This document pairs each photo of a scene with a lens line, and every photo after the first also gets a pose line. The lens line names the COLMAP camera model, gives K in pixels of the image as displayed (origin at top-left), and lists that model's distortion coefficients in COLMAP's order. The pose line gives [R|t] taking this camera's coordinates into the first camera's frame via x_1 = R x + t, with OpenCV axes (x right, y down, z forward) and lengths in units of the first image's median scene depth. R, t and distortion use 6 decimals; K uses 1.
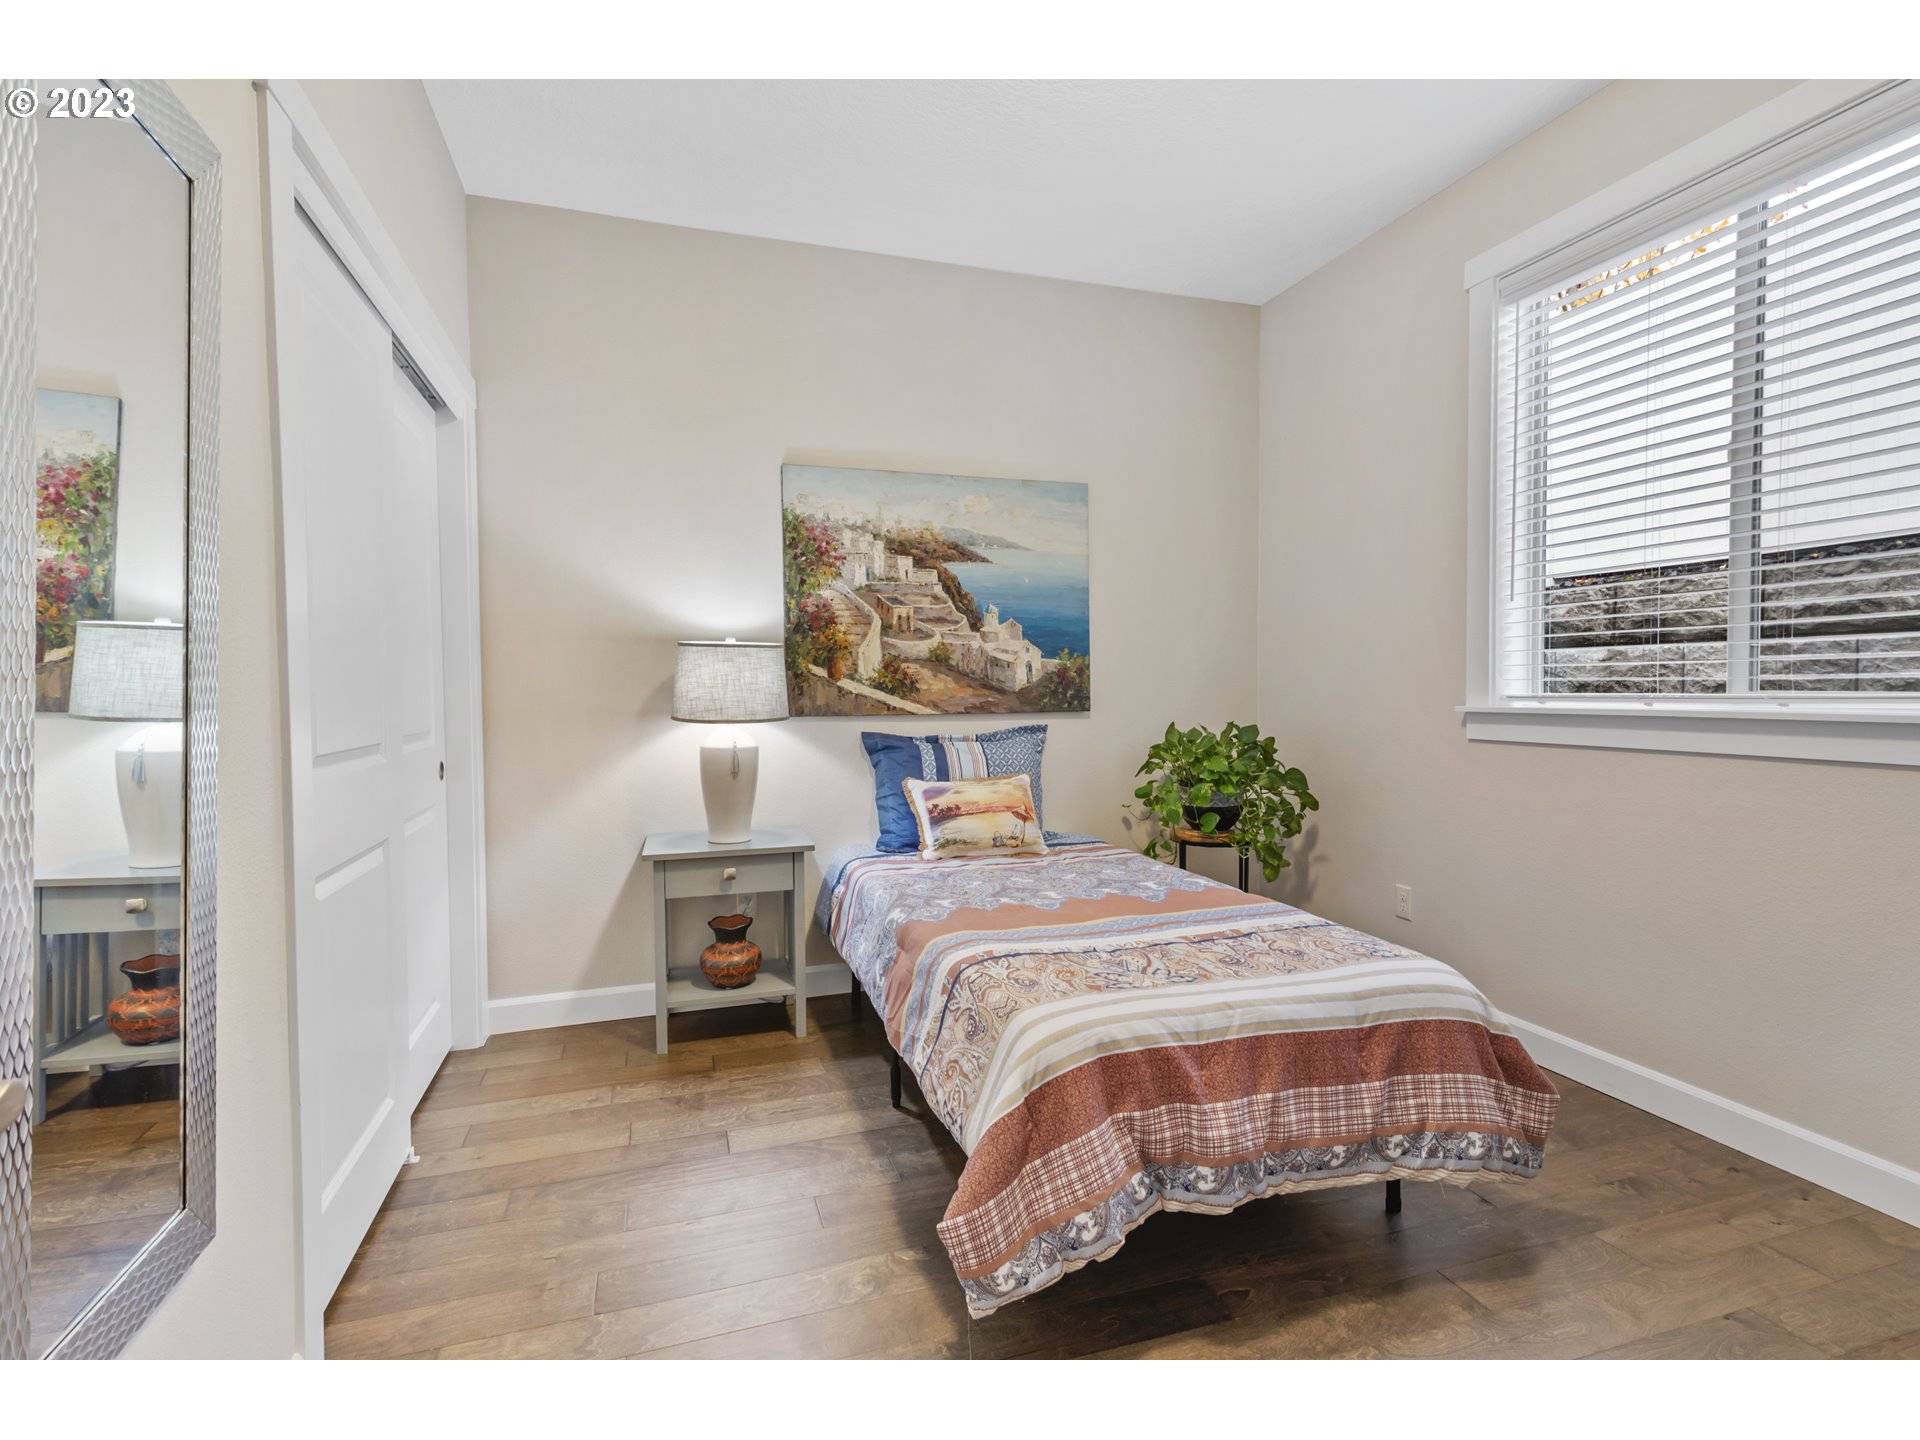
lens RADIAL K [[908.6, 0, 953.5], [0, 908.6, 676.8], [0, 0, 1]] dist [0.017855, -0.000322]
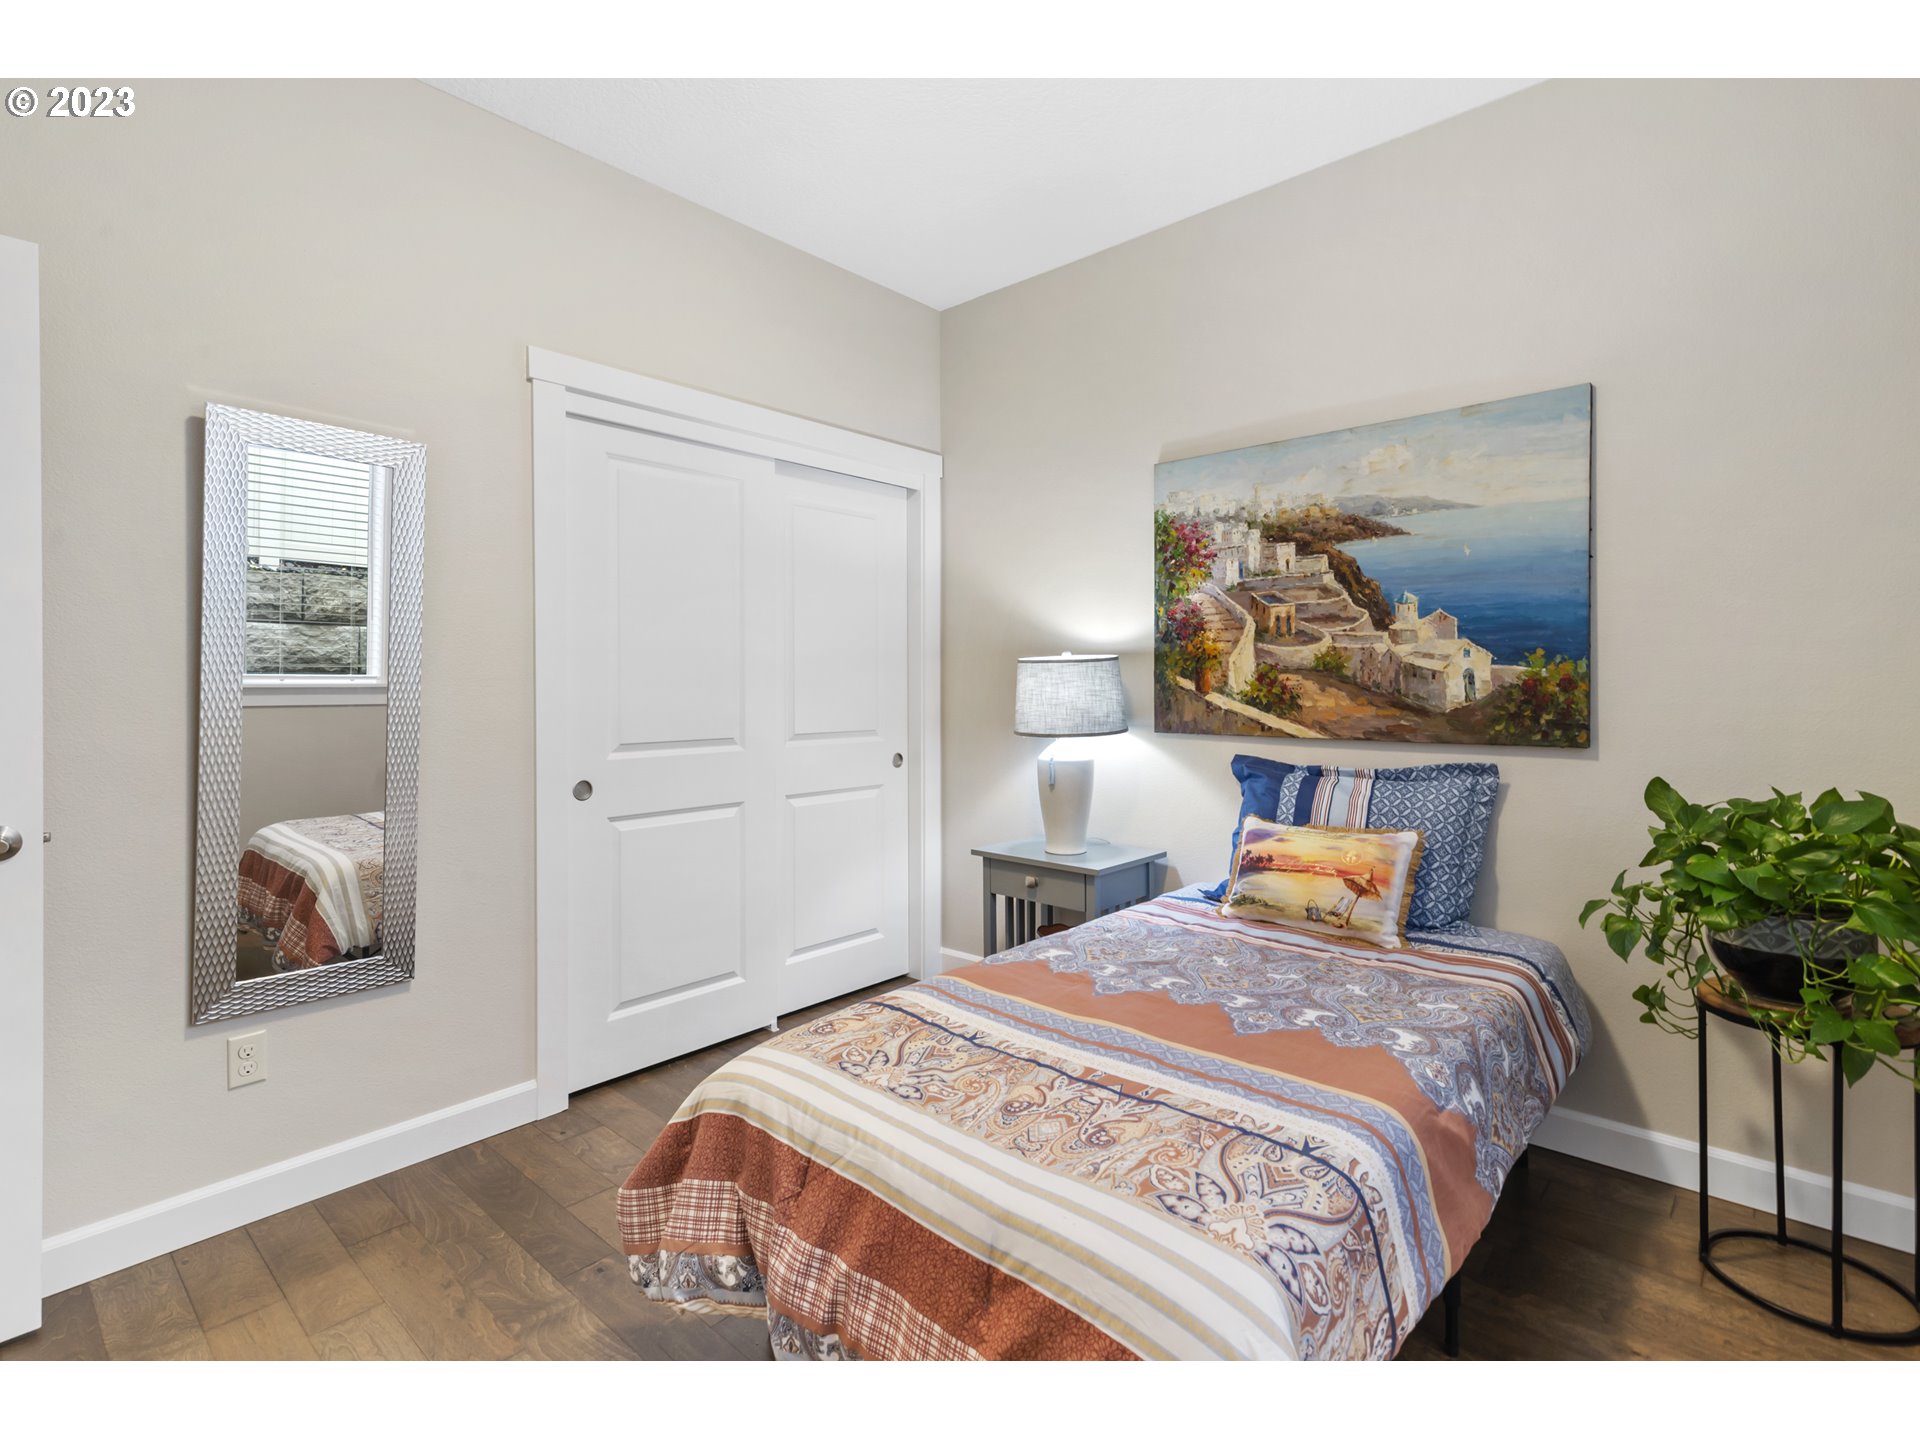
lens RADIAL K [[908.6, 0, 953.5], [0, 908.6, 676.8], [0, 0, 1]] dist [0.017855, -0.000322]
pose [[0.504929, 0.000575, -0.863161, 0.508558], [0.010660, 0.999919, 0.006902, -0.021518], [0.863095, -0.012687, 0.504882, 0.332402]]
